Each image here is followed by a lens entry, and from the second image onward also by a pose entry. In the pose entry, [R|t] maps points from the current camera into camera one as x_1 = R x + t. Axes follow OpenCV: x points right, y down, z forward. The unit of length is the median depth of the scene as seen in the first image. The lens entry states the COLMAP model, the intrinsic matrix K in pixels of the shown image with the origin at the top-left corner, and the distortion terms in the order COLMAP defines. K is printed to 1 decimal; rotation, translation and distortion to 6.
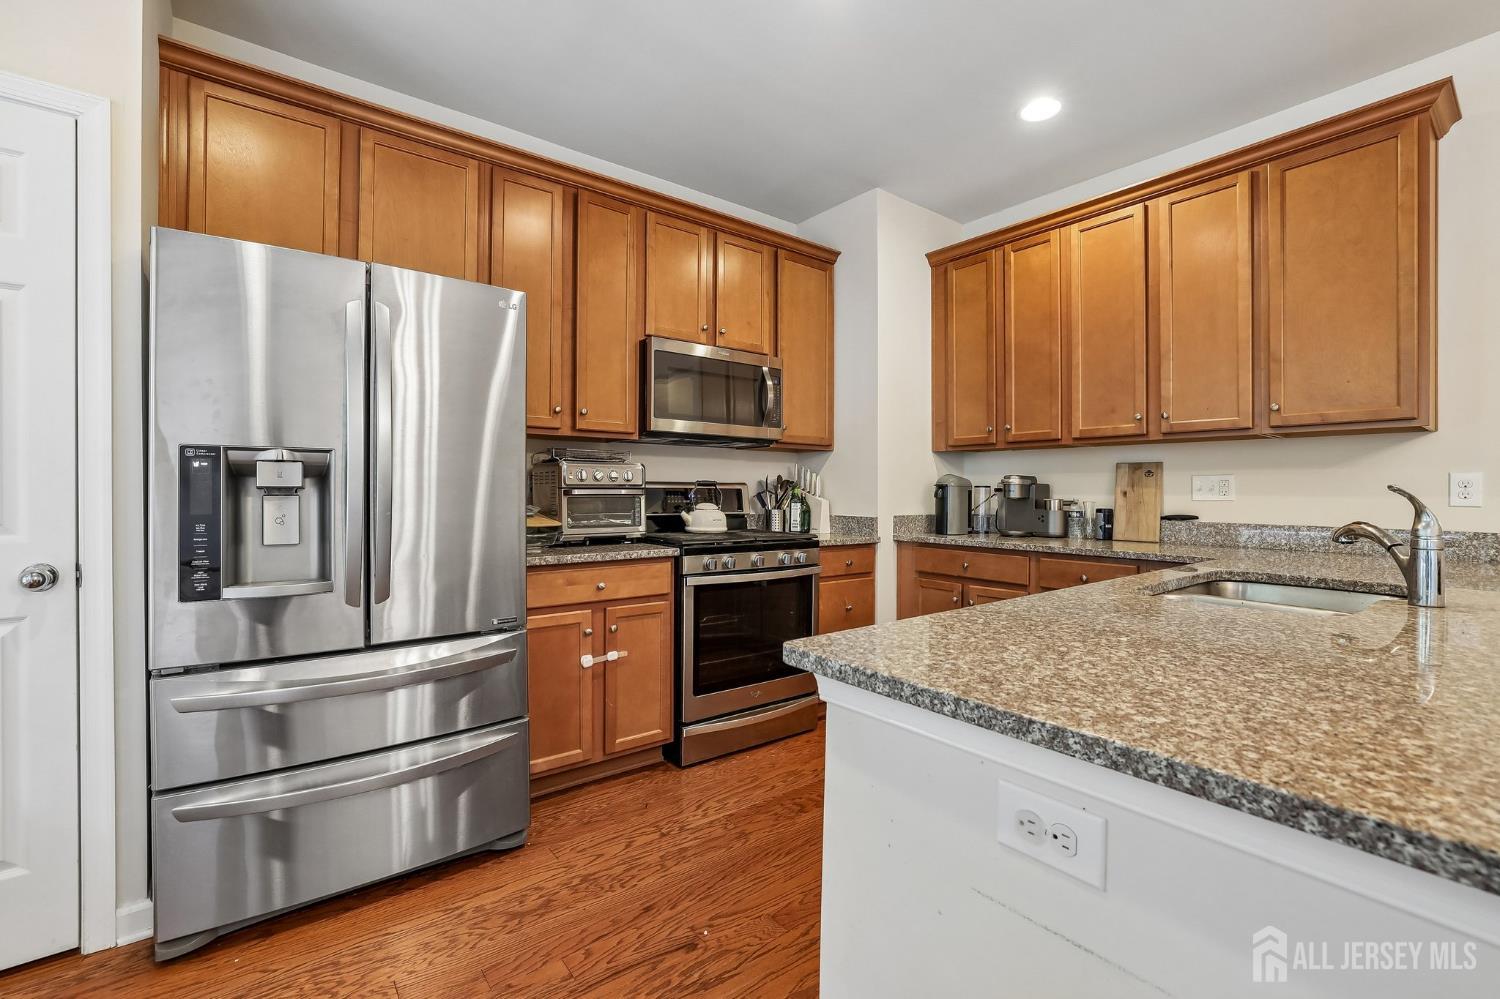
lens RADIAL K [[643.6, 0, 750.4], [0, 643.6, 488.3], [0, 0, 1]] dist [-0.044175, 0.015955]
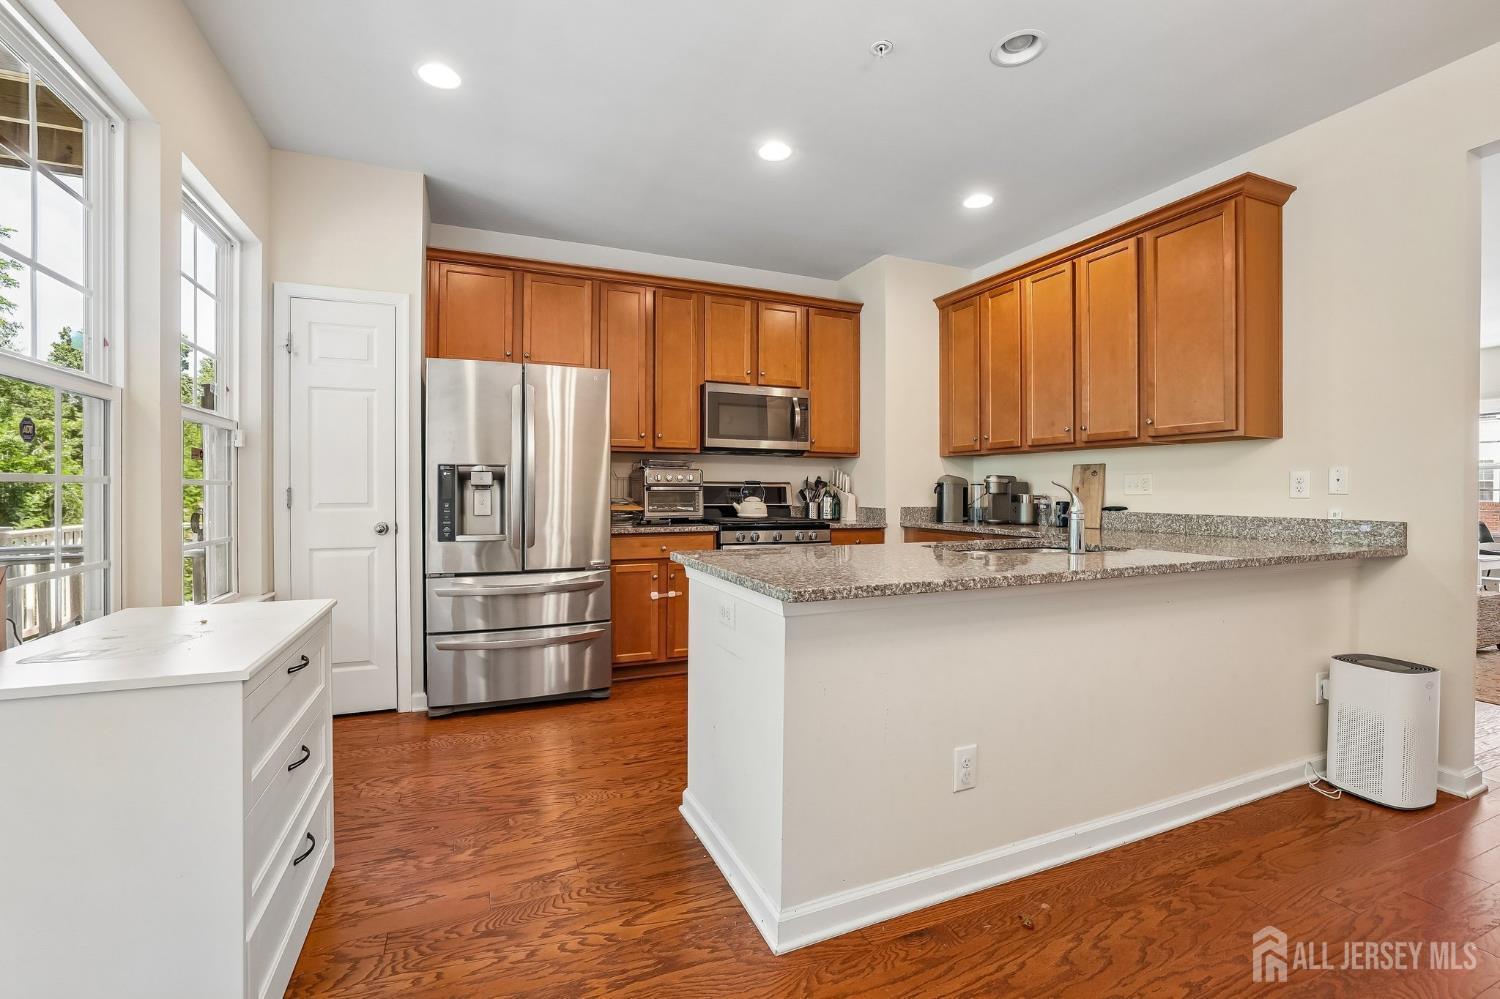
lens RADIAL K [[643.6, 0, 750.4], [0, 643.6, 488.3], [0, 0, 1]] dist [-0.044175, 0.015955]
pose [[0.967859, -0.002089, -0.251485, 0.309430], [0.001790, 0.999997, -0.001414, 0.007234], [0.251487, 0.000919, 0.967860, -0.391507]]
